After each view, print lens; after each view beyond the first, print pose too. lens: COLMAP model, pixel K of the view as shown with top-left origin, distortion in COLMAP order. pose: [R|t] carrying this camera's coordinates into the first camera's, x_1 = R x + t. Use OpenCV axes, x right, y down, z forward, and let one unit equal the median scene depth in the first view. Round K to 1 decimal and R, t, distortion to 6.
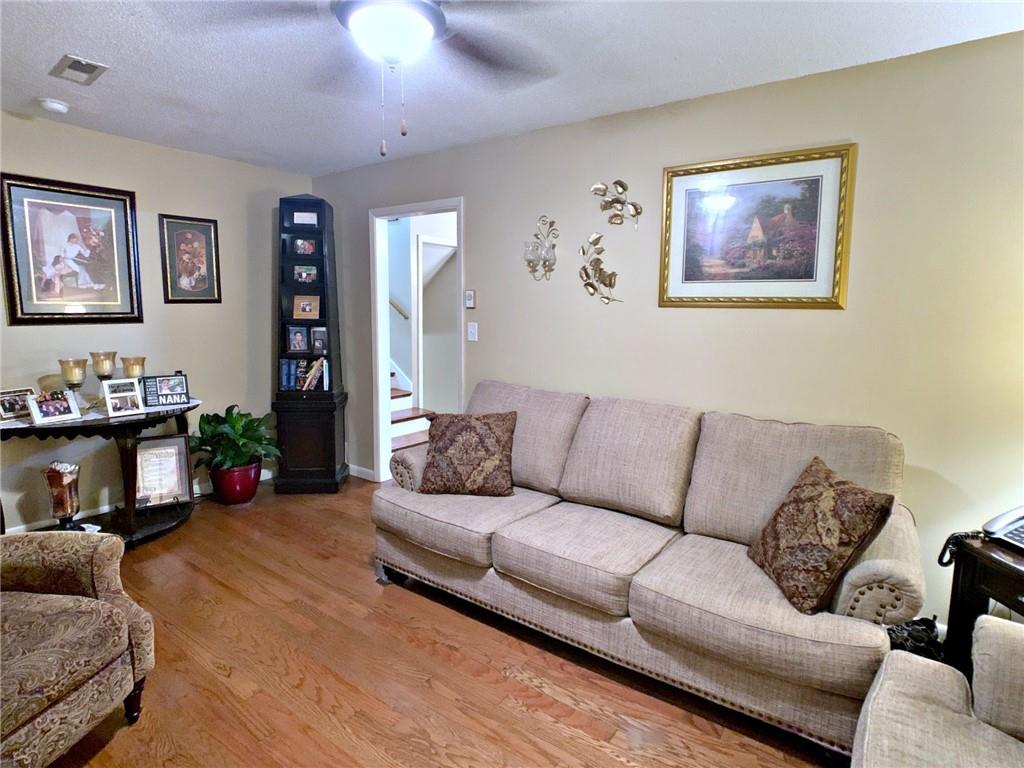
lens RADIAL K [[529.3, 0, 509.9], [0, 529.3, 380.0], [0, 0, 1]] dist [-0.053488, 0.022462]
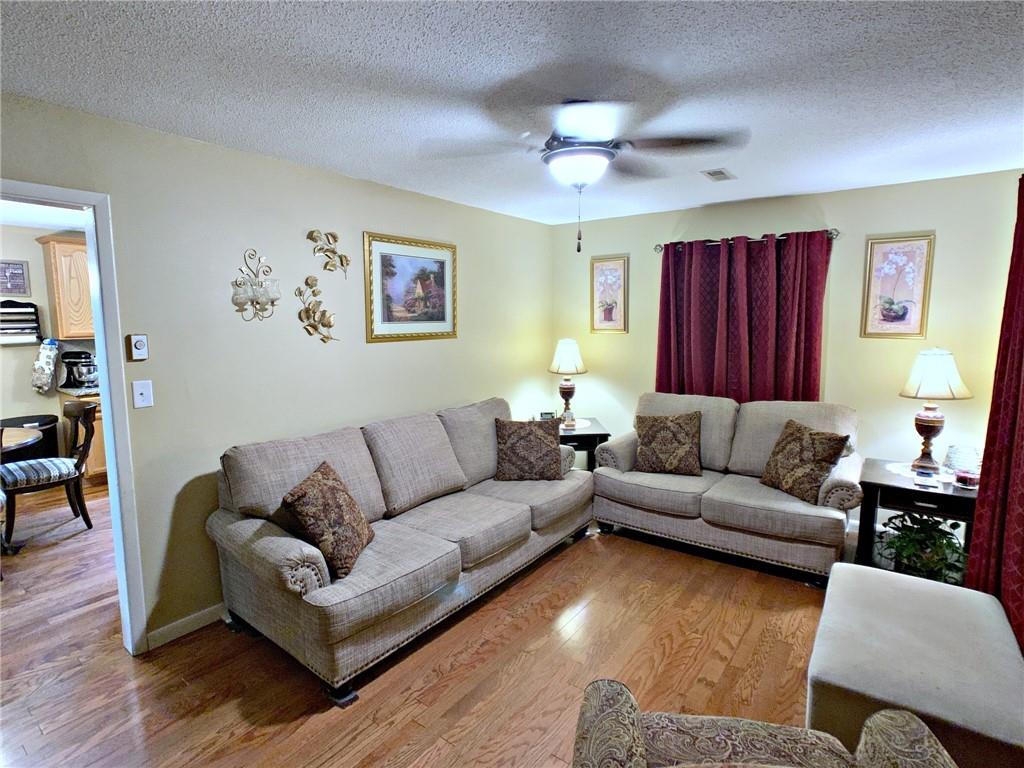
lens RADIAL K [[529.3, 0, 509.9], [0, 529.3, 380.0], [0, 0, 1]] dist [-0.053488, 0.022462]
pose [[0.020217, -0.127054, 0.991690, -1.049743], [0.145024, 0.981775, 0.122828, -0.176444], [-0.989222, 0.141335, 0.038275, 0.715994]]
